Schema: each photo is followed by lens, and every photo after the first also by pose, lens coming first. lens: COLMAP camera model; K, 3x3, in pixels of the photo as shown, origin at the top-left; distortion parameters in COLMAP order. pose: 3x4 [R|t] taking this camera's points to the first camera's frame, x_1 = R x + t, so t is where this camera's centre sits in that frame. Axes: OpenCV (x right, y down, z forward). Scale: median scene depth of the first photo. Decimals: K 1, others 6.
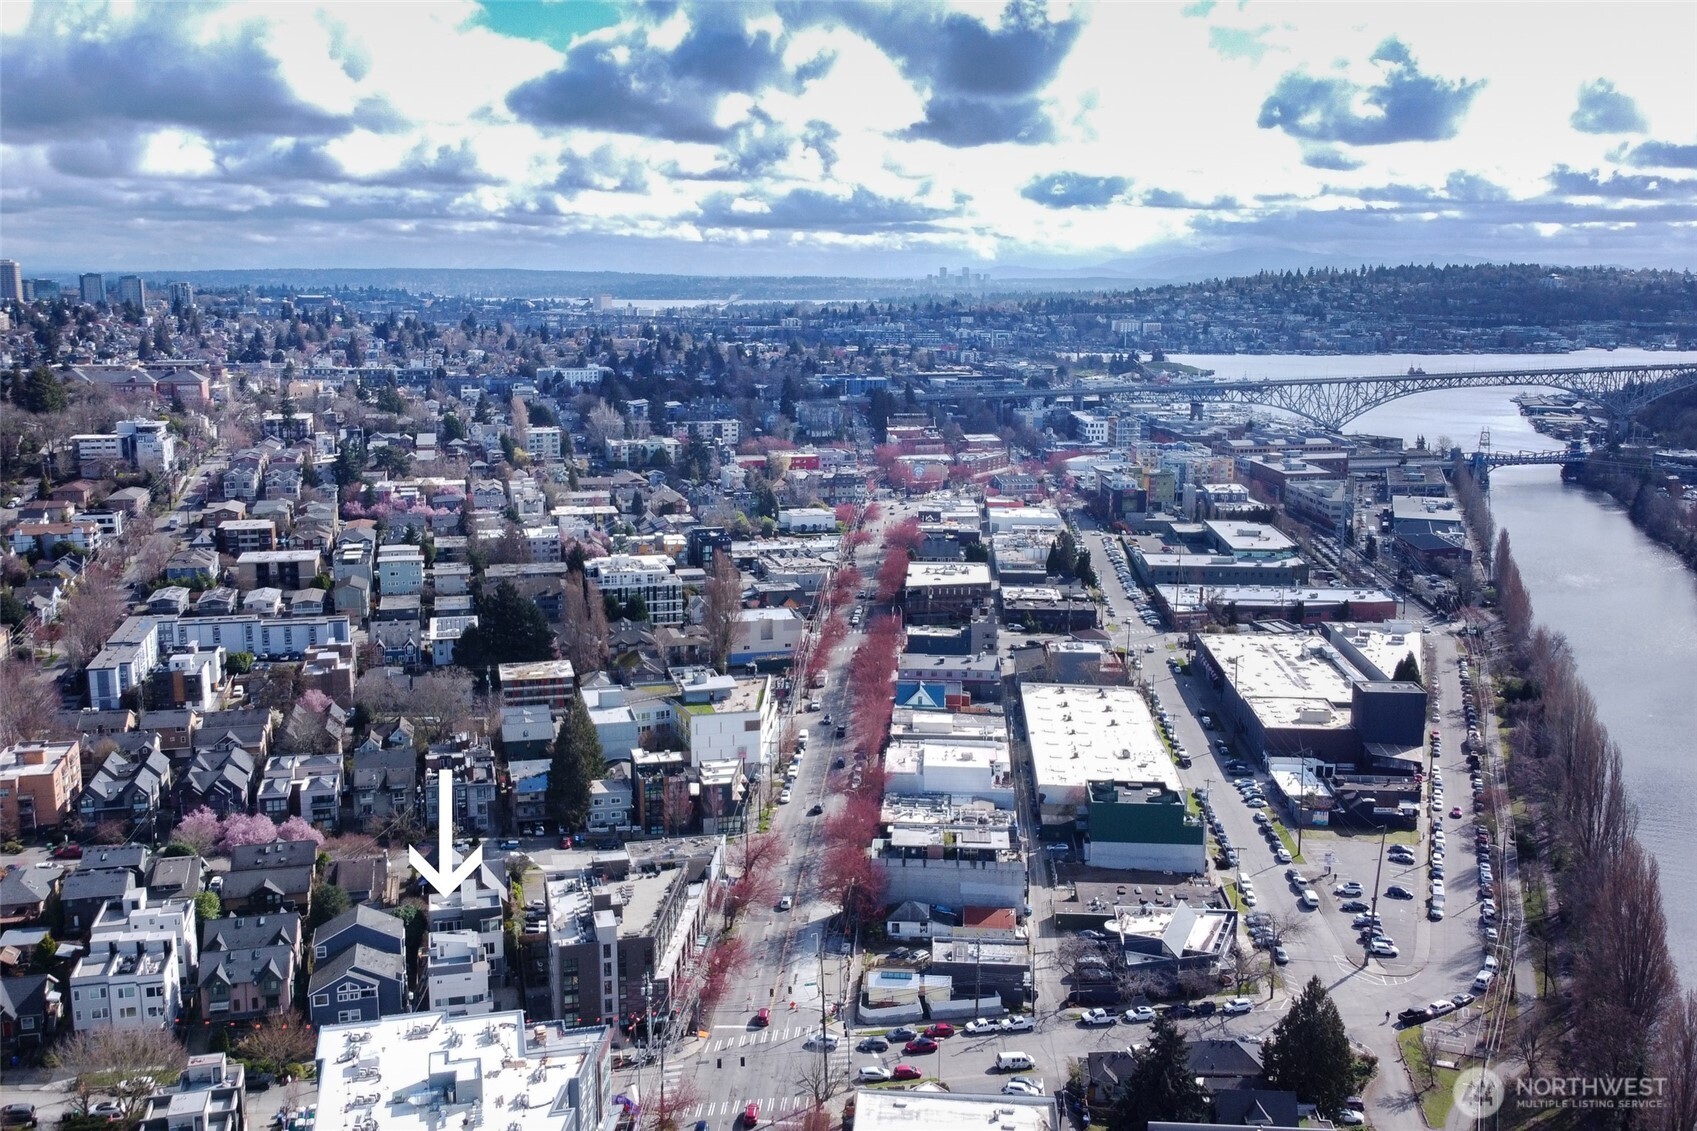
lens RADIAL K [[1494.7, 0, 720.3], [0, 1494.7, 565.1], [0, 0, 1]] dist [0.008950, -0.023795]
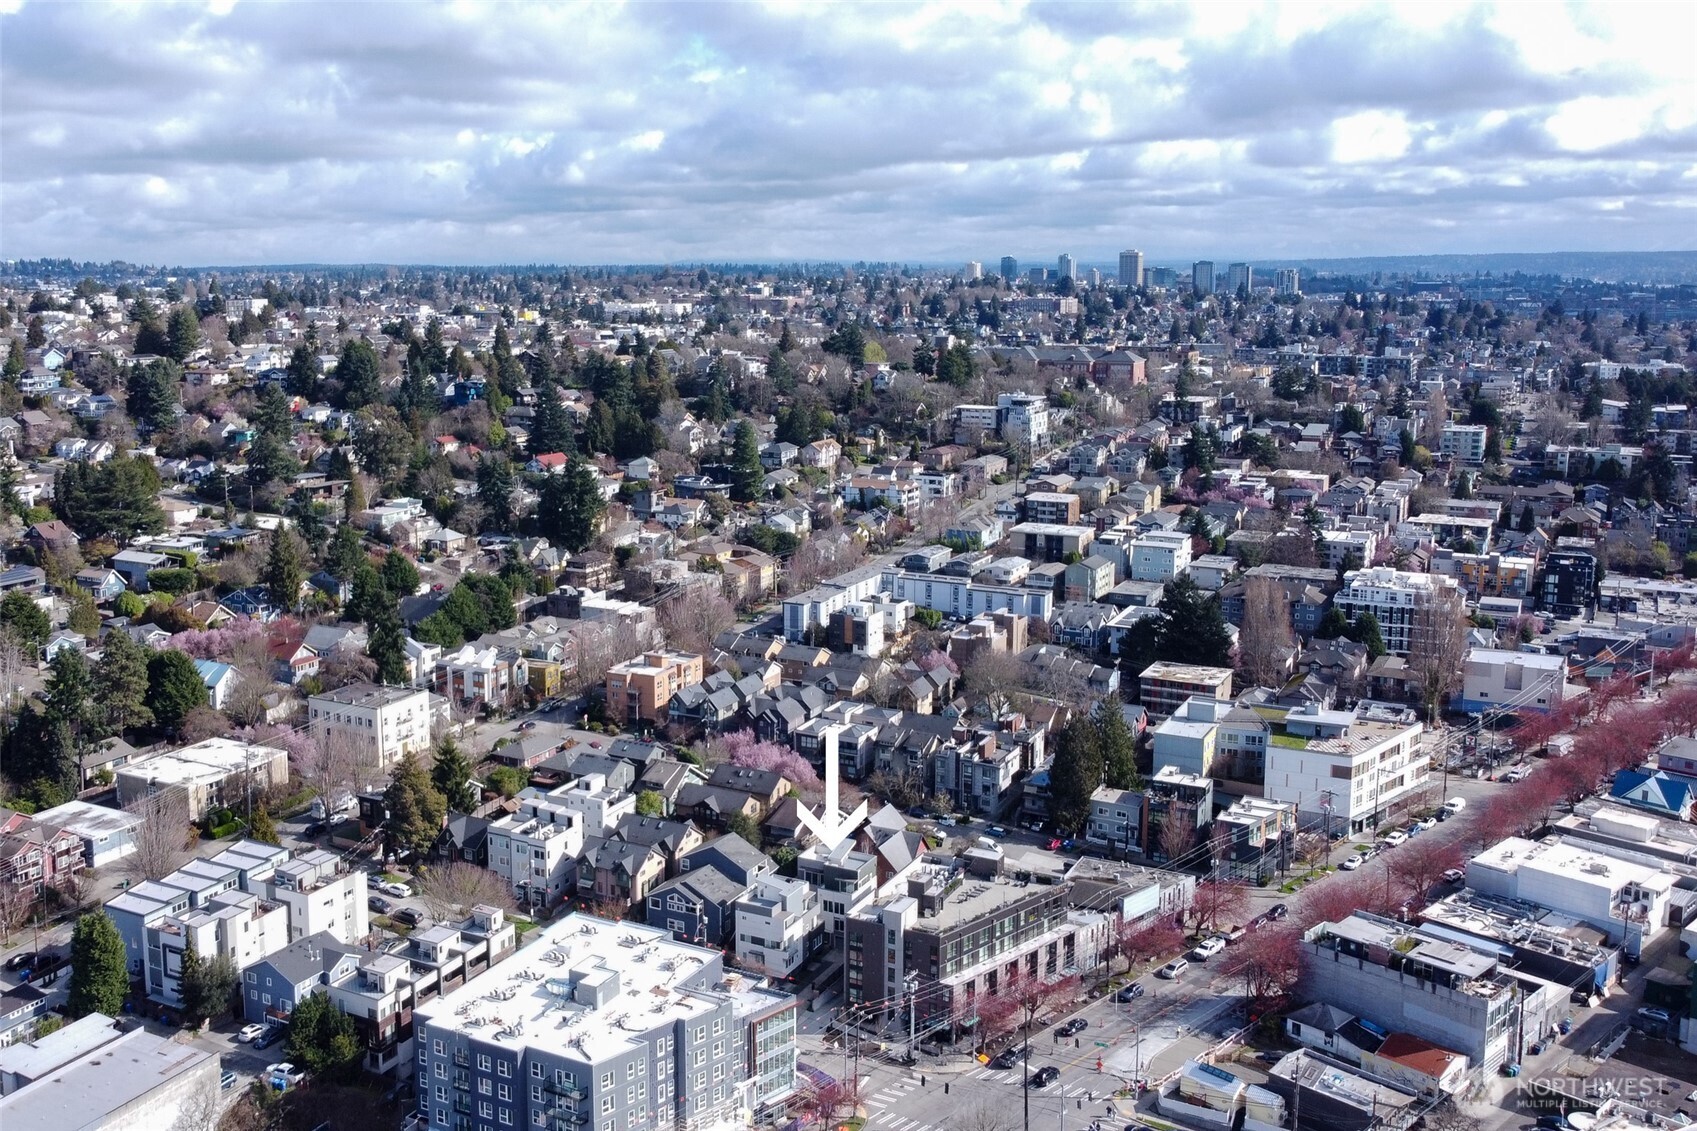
lens RADIAL K [[1494.7, 0, 720.3], [0, 1494.7, 565.1], [0, 0, 1]] dist [0.008950, -0.023795]
pose [[0.740562, 0.120505, -0.661094, 0.227768], [-0.115737, 0.991961, 0.051166, -0.008334], [0.661946, 0.038621, 0.748556, 0.098323]]
